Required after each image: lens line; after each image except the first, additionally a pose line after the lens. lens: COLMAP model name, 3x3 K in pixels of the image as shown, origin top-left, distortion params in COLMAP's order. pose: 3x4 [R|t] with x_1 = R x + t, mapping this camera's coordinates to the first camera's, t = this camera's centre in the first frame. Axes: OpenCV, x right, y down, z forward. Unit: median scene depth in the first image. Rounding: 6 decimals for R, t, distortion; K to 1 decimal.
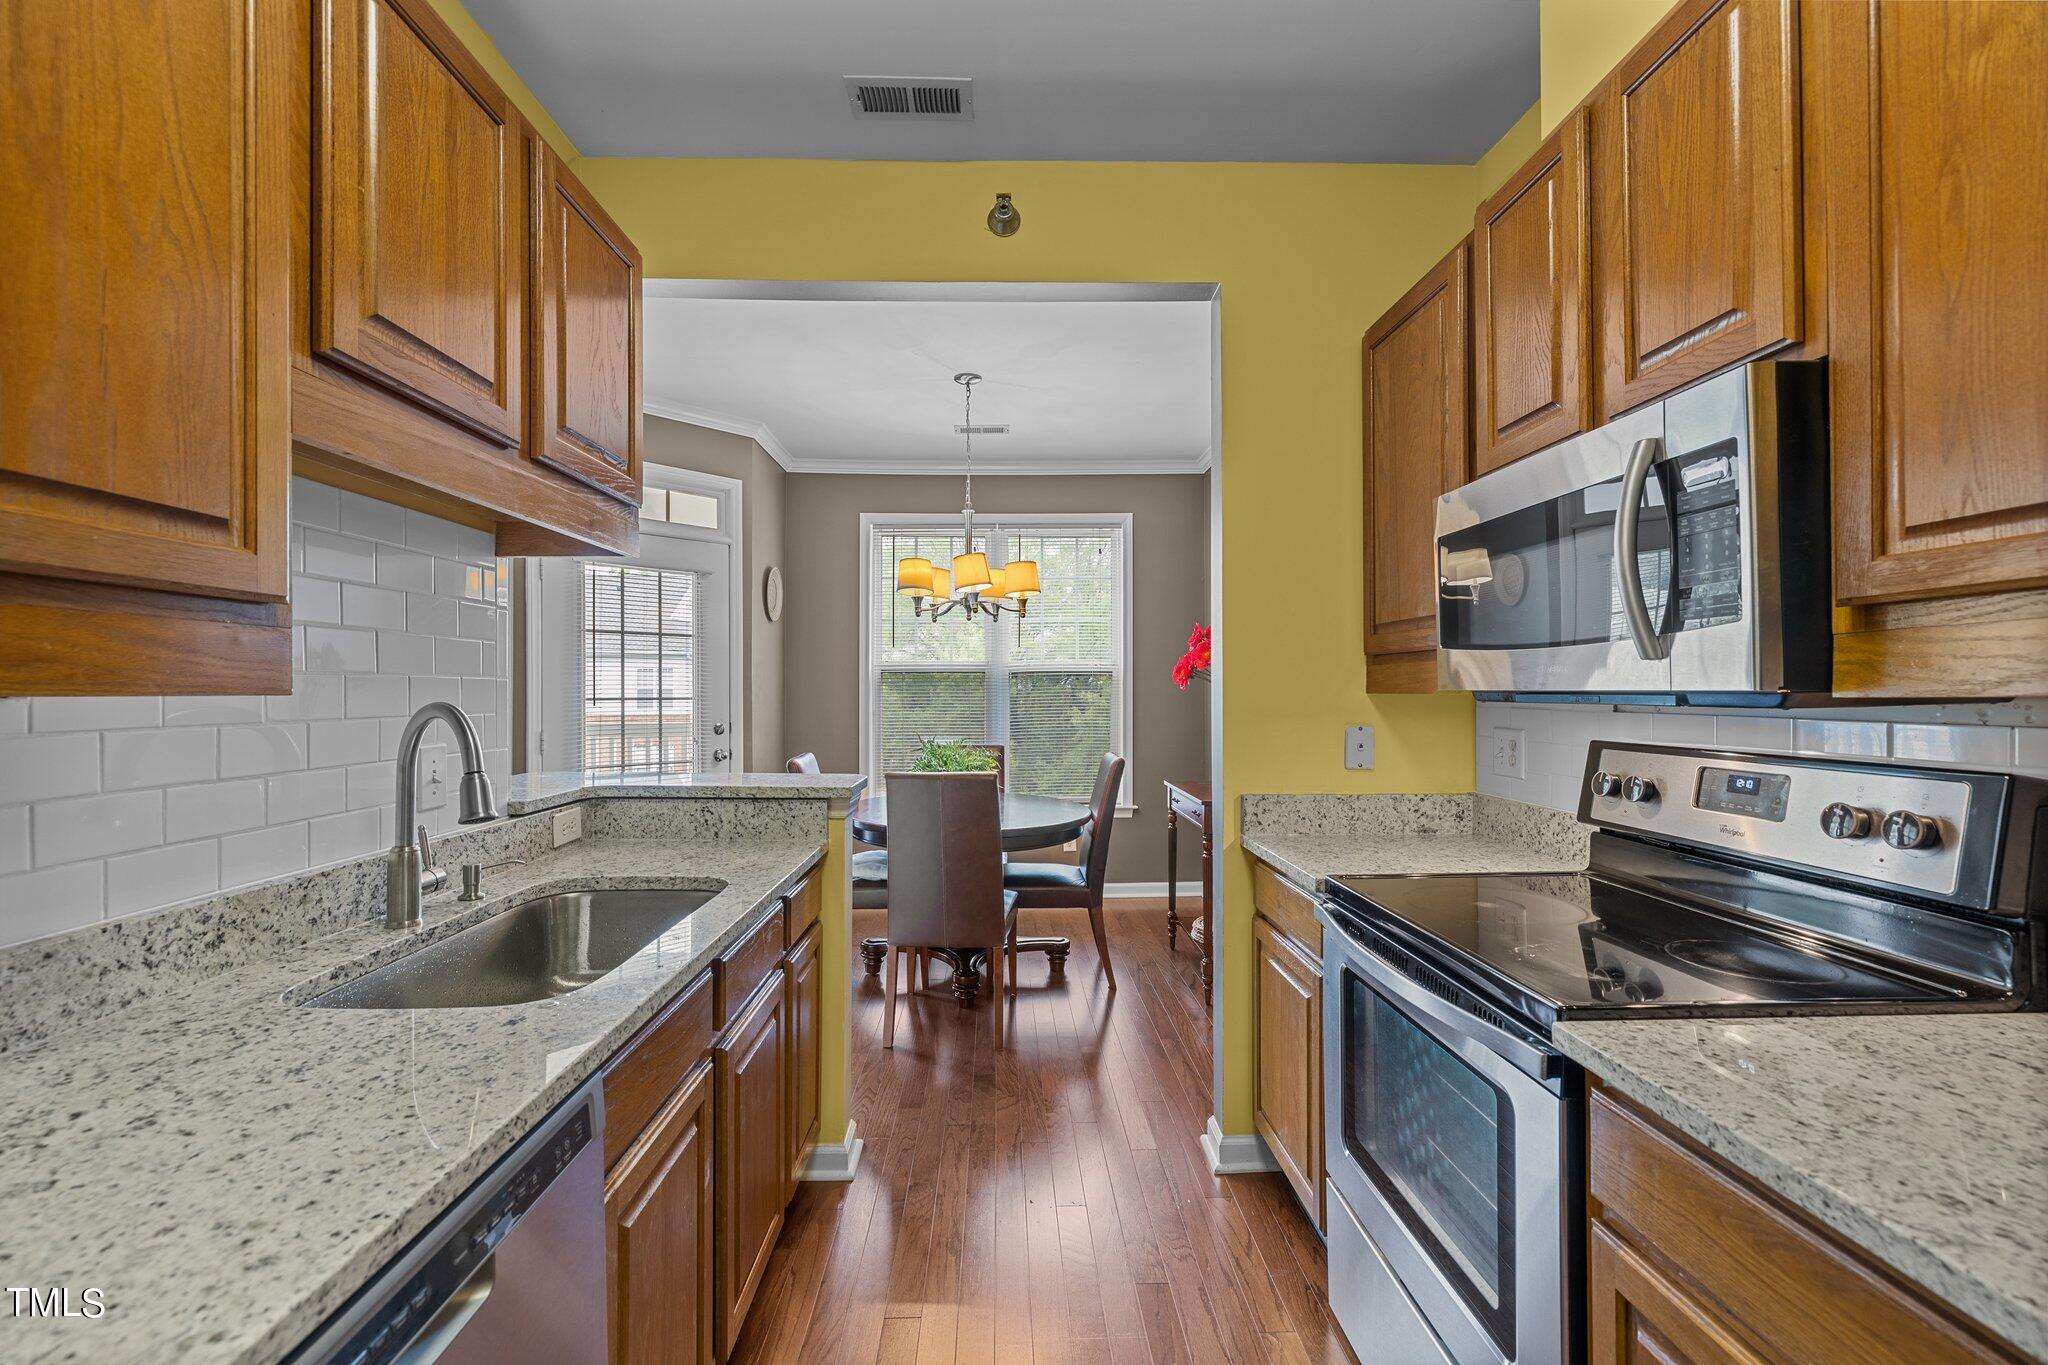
lens RADIAL K [[855.7, 0, 1026.8], [0, 855.7, 687.1], [0, 0, 1]] dist [0.002126, 0.000352]
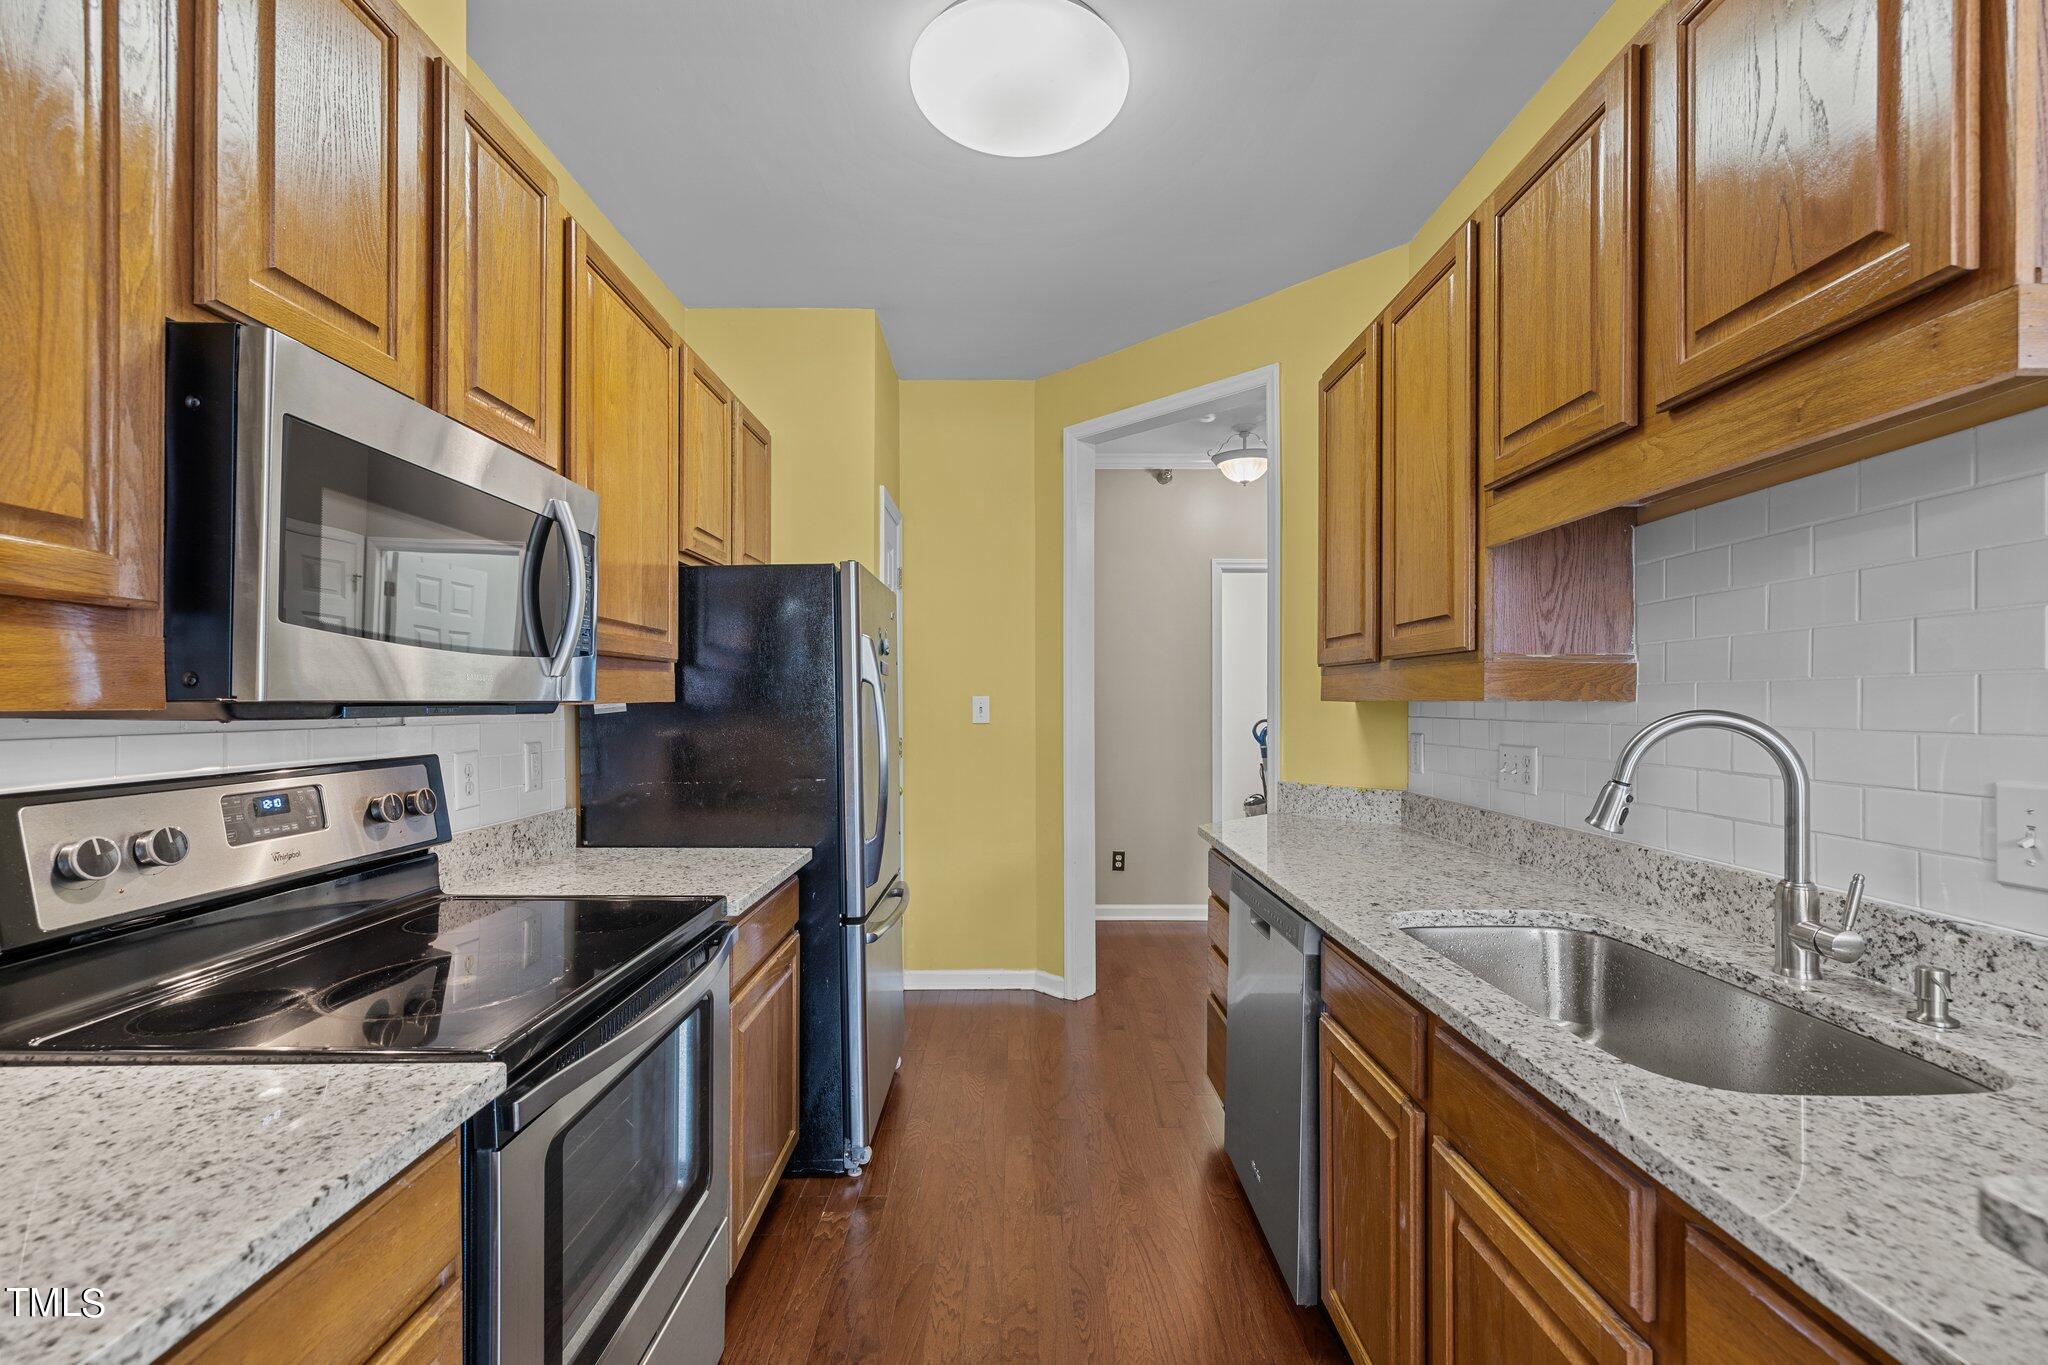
lens RADIAL K [[861.8, 0, 1025.6], [0, 861.8, 694.5], [0, 0, 1]] dist [0.001267, -0.000122]
pose [[-0.999653, 0.003390, 0.026121, 0.008578], [0.003052, 0.999911, -0.012985, 0.008524], [-0.026163, -0.012901, -0.999574, 1.521085]]
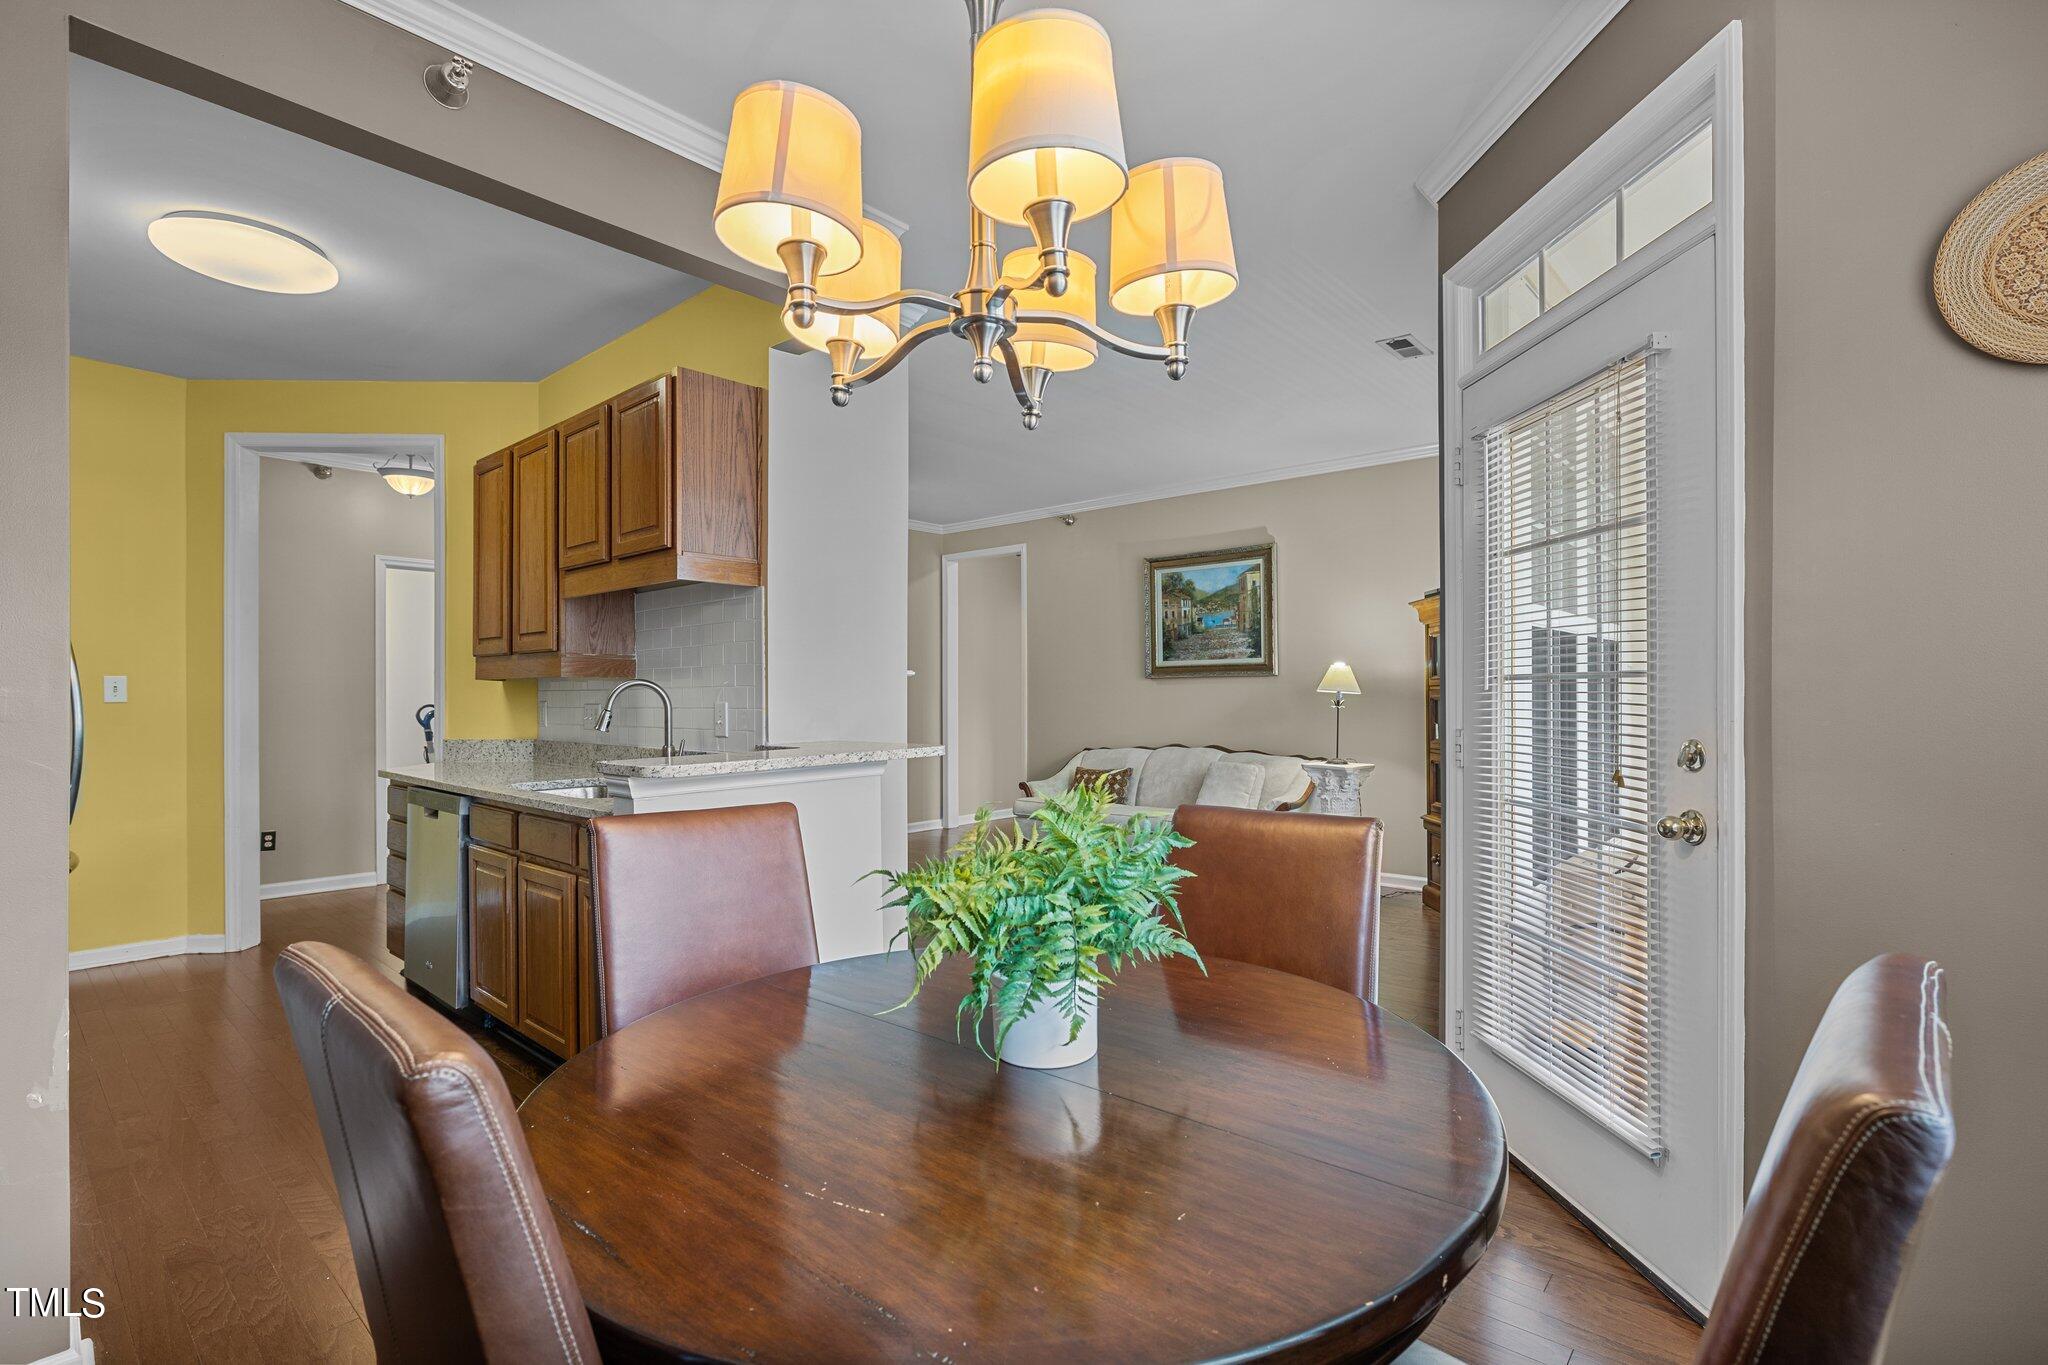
lens RADIAL K [[948.4, 0, 1029.3], [0, 948.4, 697.2], [0, 0, 1]] dist [-0.008074, 0.000414]
pose [[-0.687059, 0.007477, -0.726563, 0.316633], [0.008695, 0.999960, 0.002069, 0.052843], [0.726549, -0.004896, -0.687097, 2.688432]]
